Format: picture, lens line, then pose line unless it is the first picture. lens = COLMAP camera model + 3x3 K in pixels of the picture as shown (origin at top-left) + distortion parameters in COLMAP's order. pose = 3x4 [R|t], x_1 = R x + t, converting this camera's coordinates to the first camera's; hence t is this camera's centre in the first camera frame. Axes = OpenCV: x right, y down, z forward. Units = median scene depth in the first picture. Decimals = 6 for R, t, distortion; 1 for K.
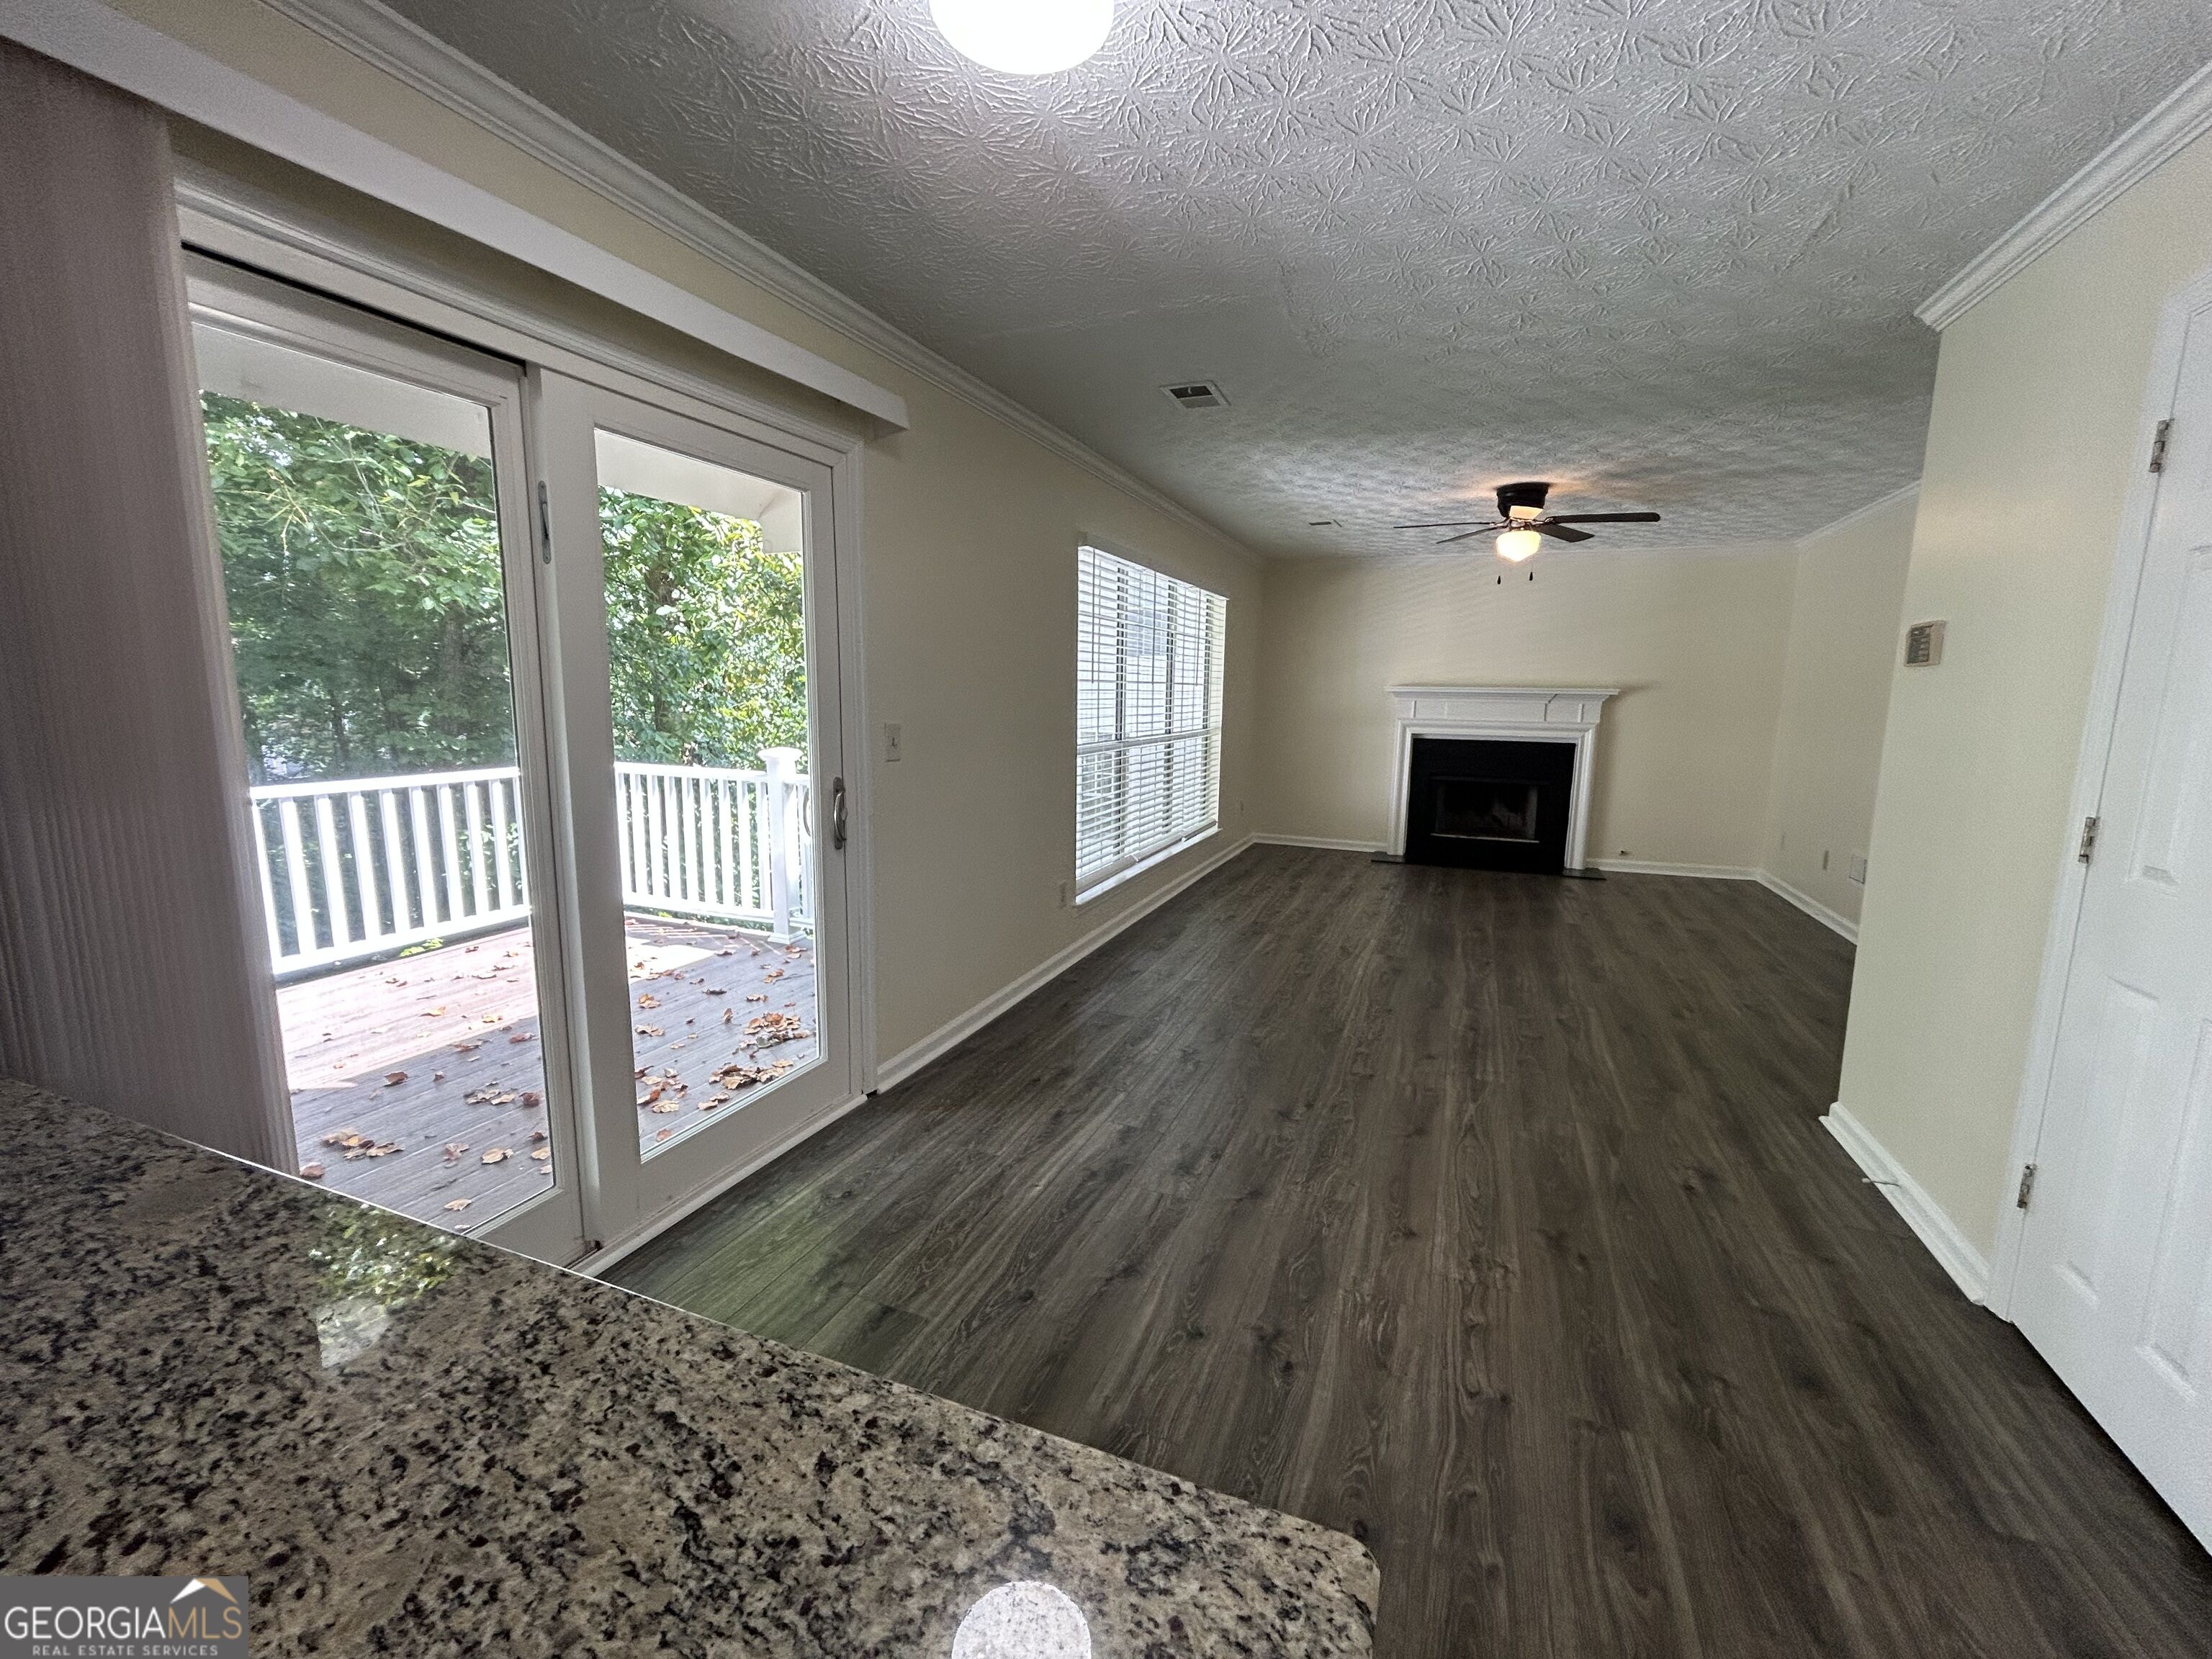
lens RADIAL K [[896.4, 0, 1097.5], [0, 896.4, 835.8], [0, 0, 1]] dist [-0.004956, 0.000840]
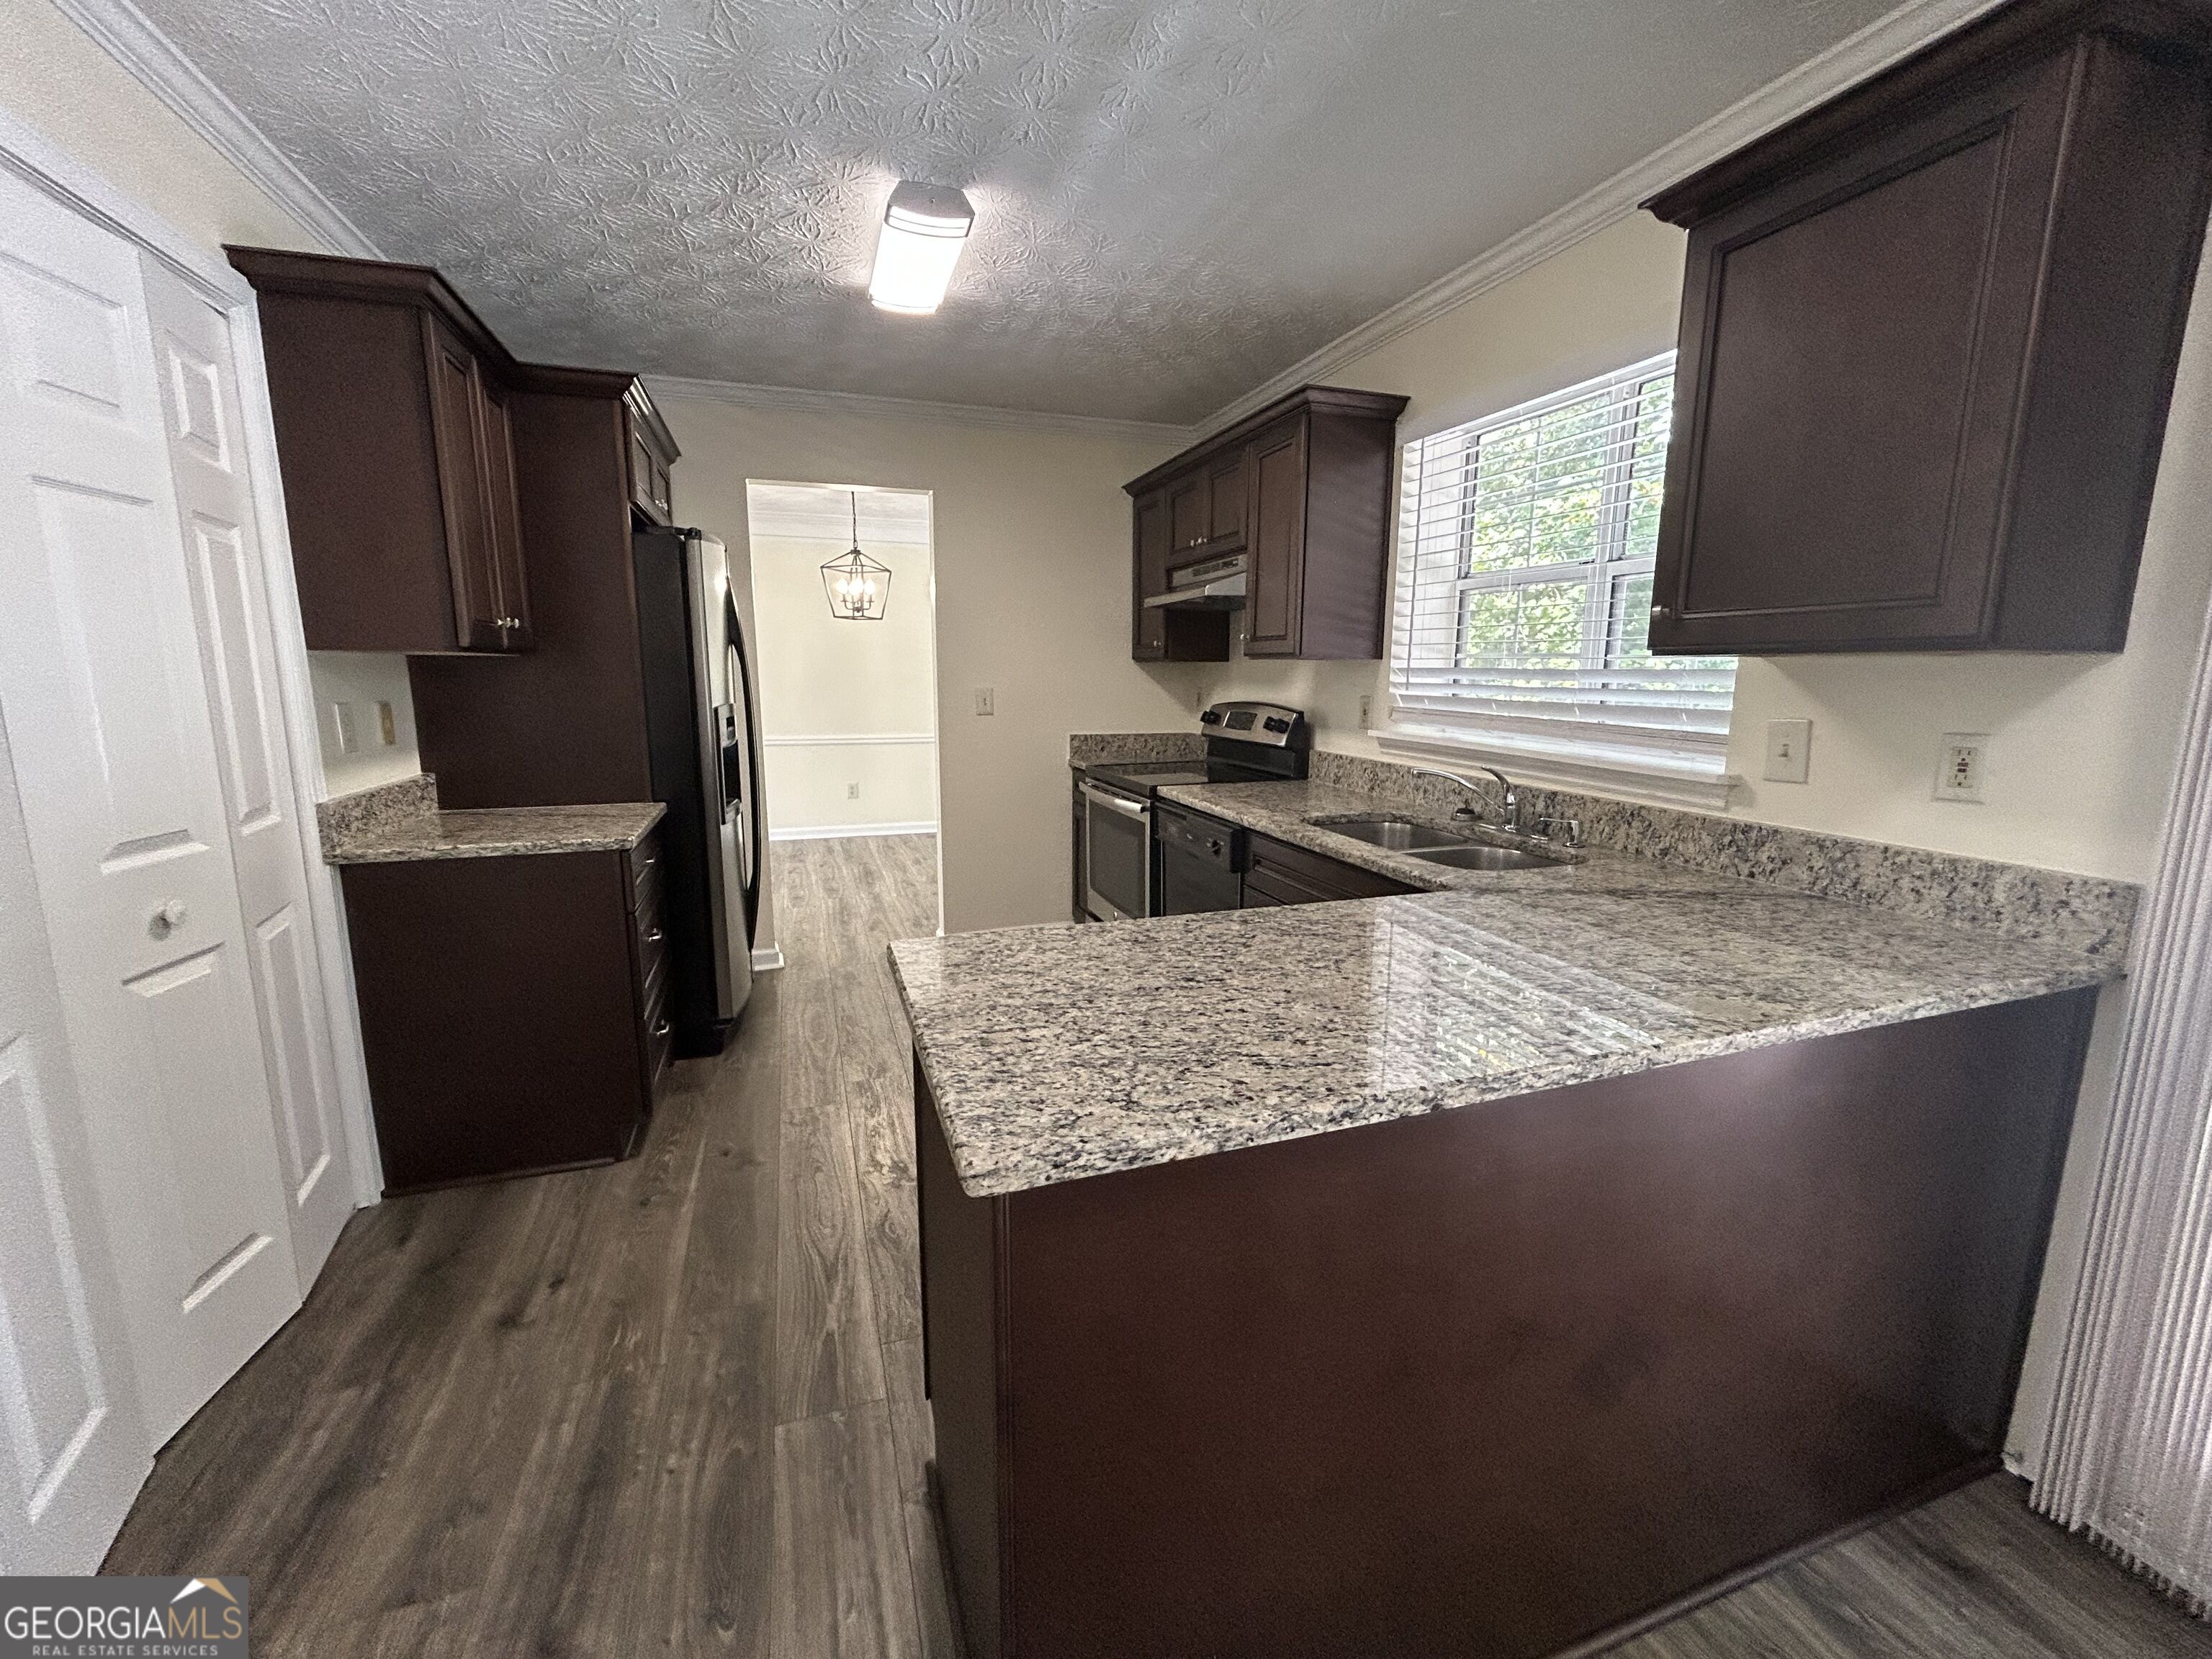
lens RADIAL K [[896.4, 0, 1101.5], [0, 896.4, 821.1], [0, 0, 1]] dist [-0.004956, 0.000840]
pose [[-0.755284, 0.089997, -0.649189, 1.073401], [-0.120182, 0.954713, 0.272174, -0.270179], [0.644284, 0.283589, -0.710264, 2.027991]]
